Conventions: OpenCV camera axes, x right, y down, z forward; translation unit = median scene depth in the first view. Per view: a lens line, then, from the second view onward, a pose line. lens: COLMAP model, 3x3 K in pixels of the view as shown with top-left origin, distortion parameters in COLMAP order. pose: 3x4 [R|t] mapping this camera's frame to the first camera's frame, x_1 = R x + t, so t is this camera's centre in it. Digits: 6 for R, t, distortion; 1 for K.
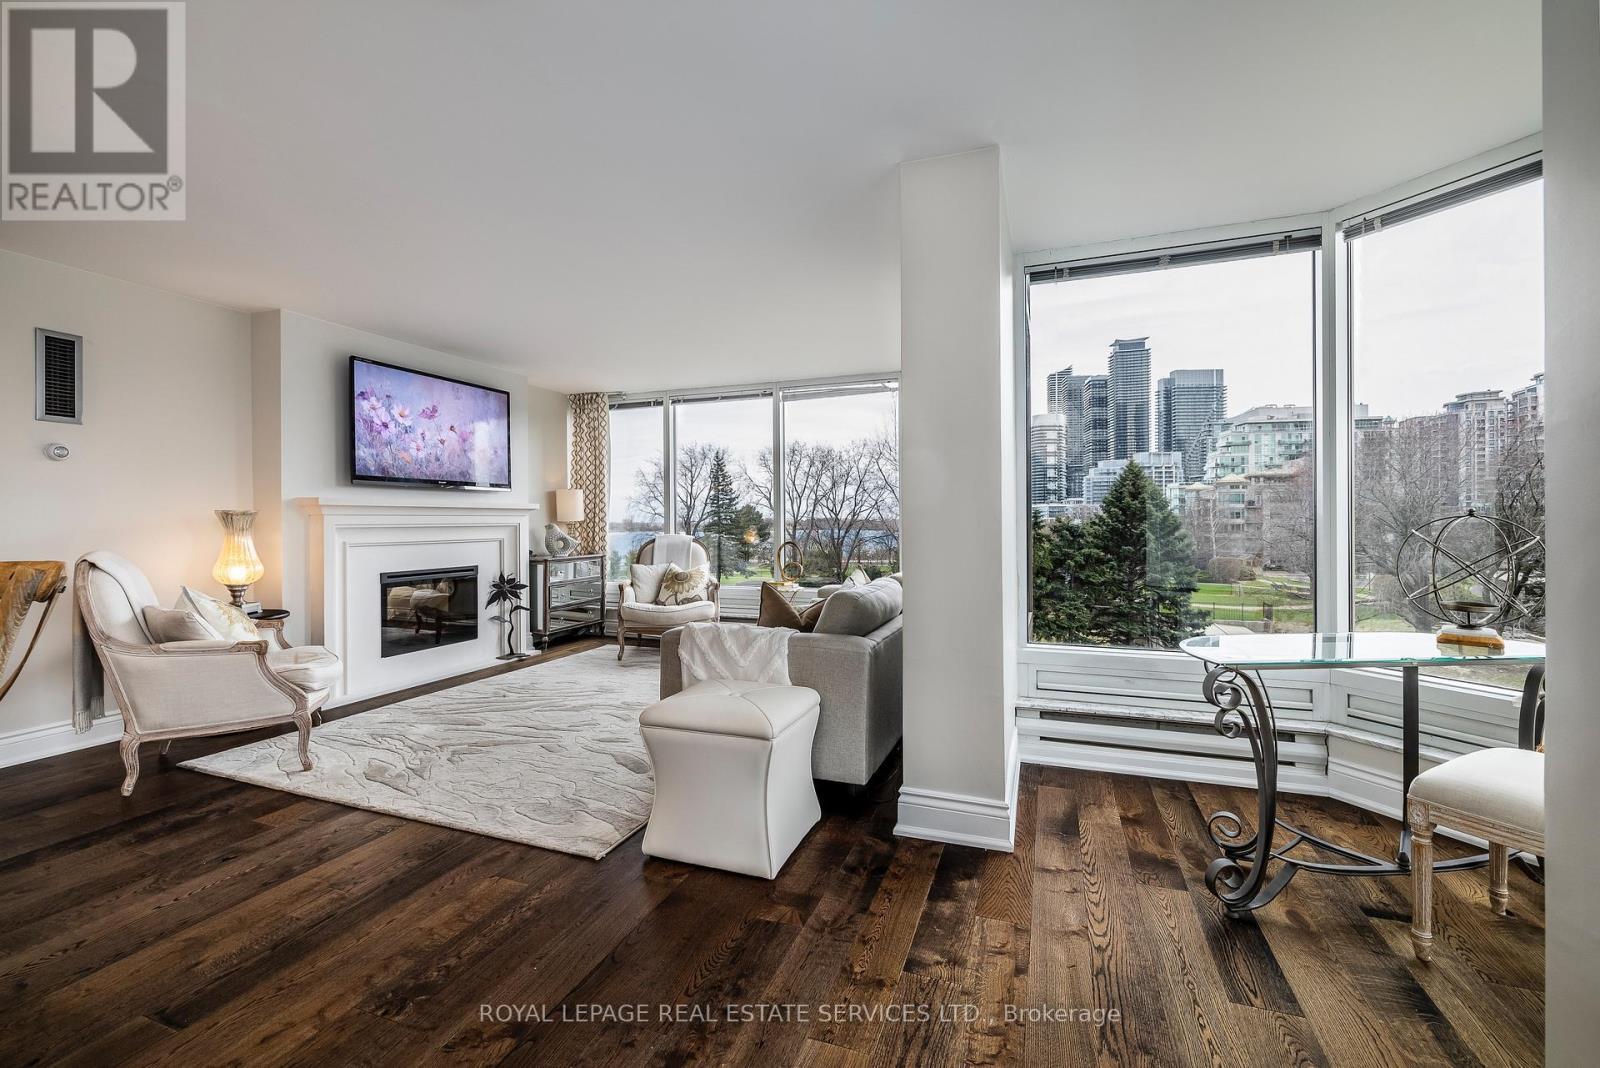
lens RADIAL K [[680.5, 0, 795.4], [0, 680.5, 522.5], [0, 0, 1]] dist [-0.000228, -0.000091]
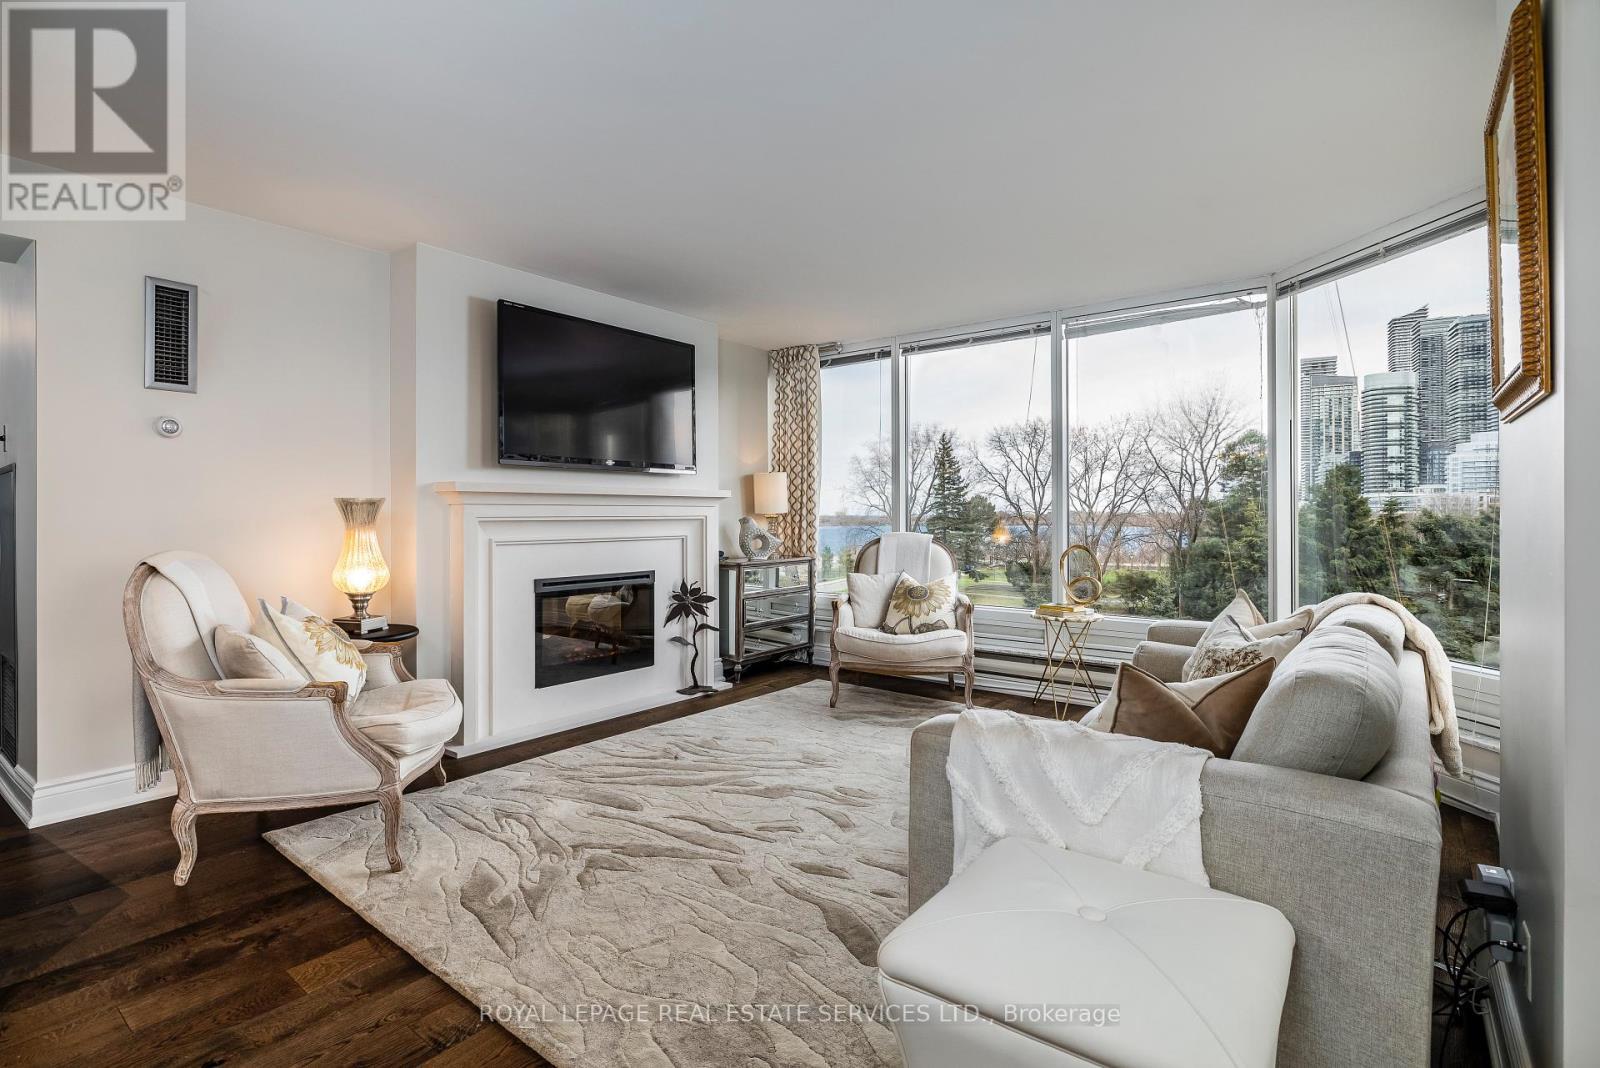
lens RADIAL K [[766.0, 0, 787.4], [0, 766.0, 514.1], [0, 0, 1]] dist [-0.001294, -0.000140]
pose [[0.952095, 0.003045, -0.305787, -0.056834], [-0.003755, 0.999991, -0.001735, 0.000054], [0.305779, 0.002800, 0.952098, 0.214504]]
